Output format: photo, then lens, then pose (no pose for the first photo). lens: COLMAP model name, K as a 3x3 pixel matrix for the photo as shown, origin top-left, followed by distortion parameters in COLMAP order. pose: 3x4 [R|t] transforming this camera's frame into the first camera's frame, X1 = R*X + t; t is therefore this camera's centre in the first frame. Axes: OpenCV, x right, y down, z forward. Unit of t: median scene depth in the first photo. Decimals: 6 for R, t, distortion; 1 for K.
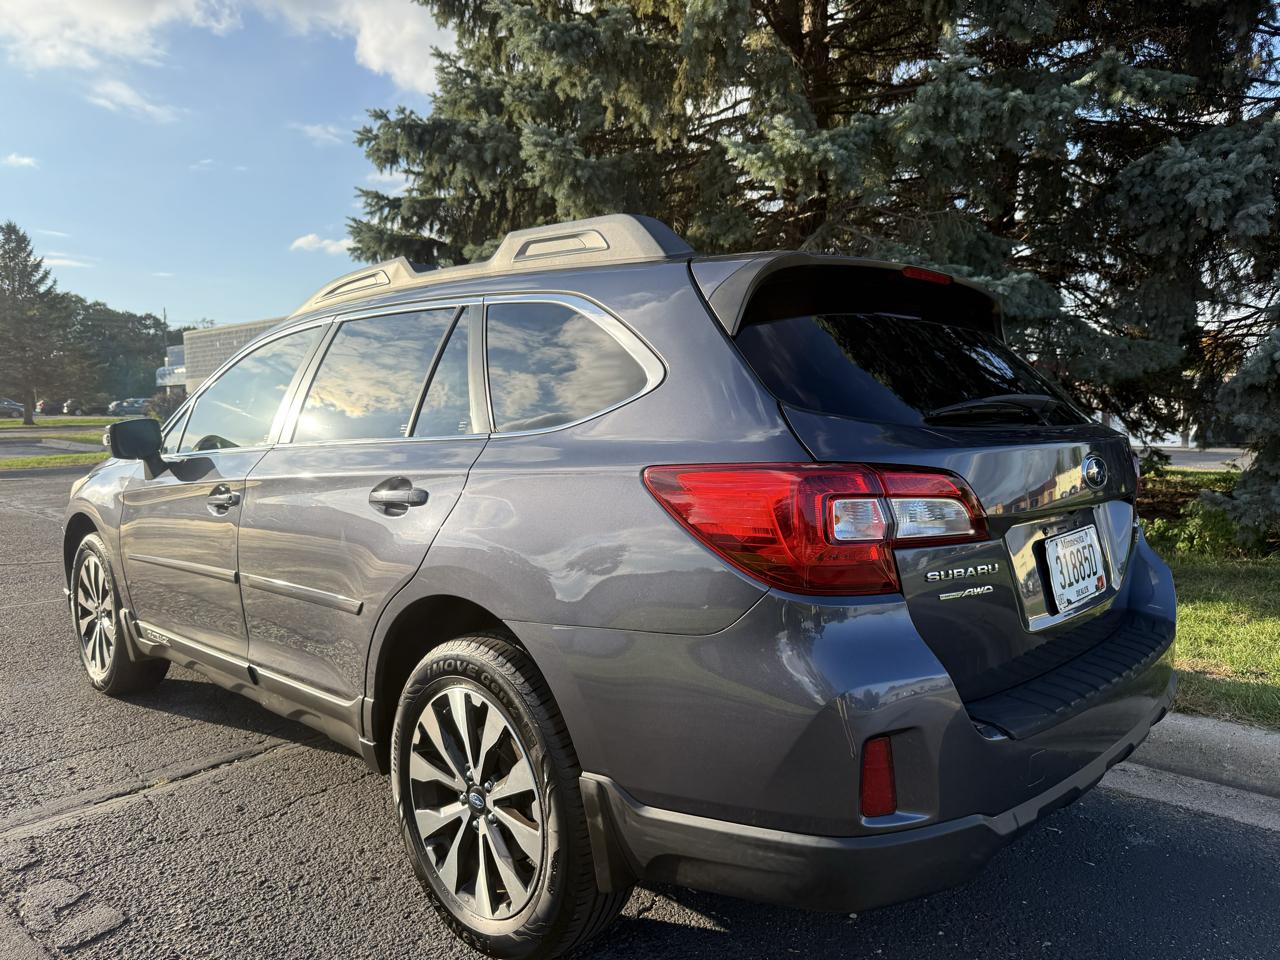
lens RADIAL K [[936.2, 0, 641.0], [0, 936.2, 473.5], [0, 0, 1]] dist [0.001335, -0.003215]
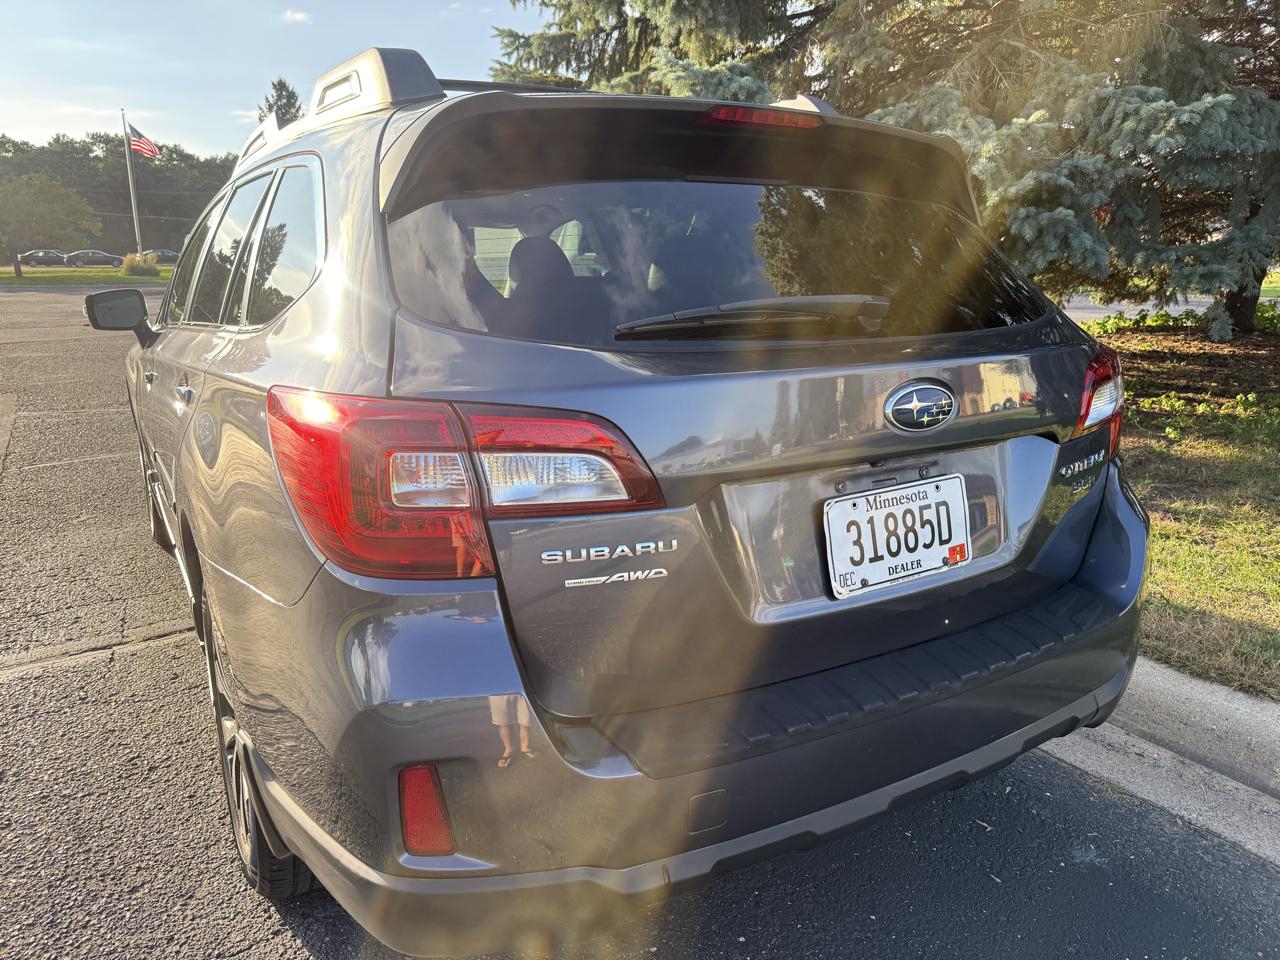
lens RADIAL K [[913.8, 0, 640.0], [0, 913.8, 480.0], [0, 0, 1]] dist [0.084382, -0.114239]
pose [[0.964534, 0.062521, -0.256448, 0.285684], [-0.018143, 0.984949, 0.171888, -0.039362], [0.263335, -0.161139, 0.951151, 0.169573]]
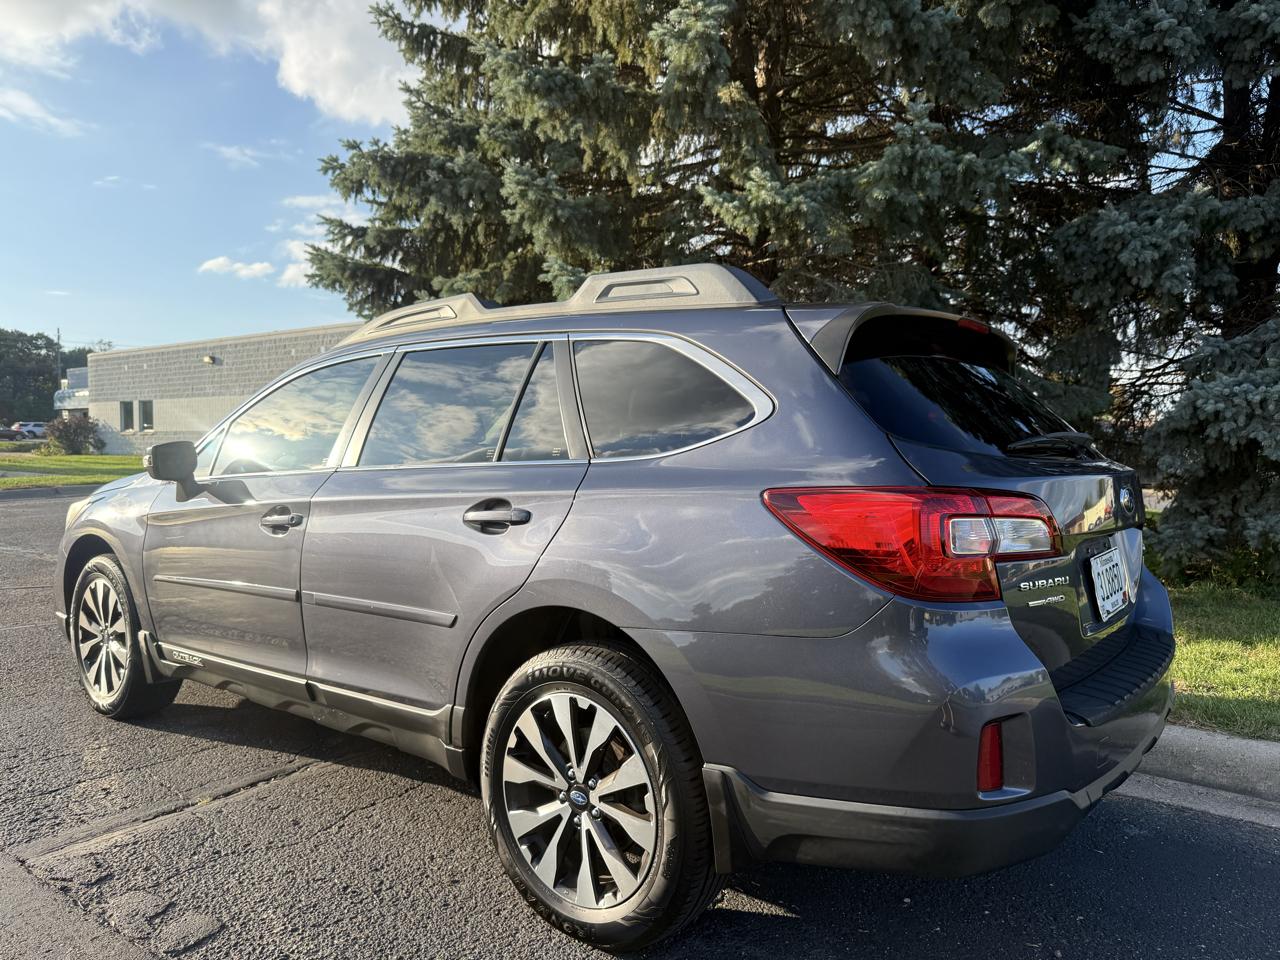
lens RADIAL K [[938.2, 0, 640.0], [0, 938.2, 480.0], [0, 0, 1]] dist [0.007769, -0.009747]
pose [[0.995308, 0.013758, 0.095776, -0.139828], [-0.010887, 0.999478, -0.030430, 0.009882], [-0.096144, 0.029245, 0.994938, -0.060629]]
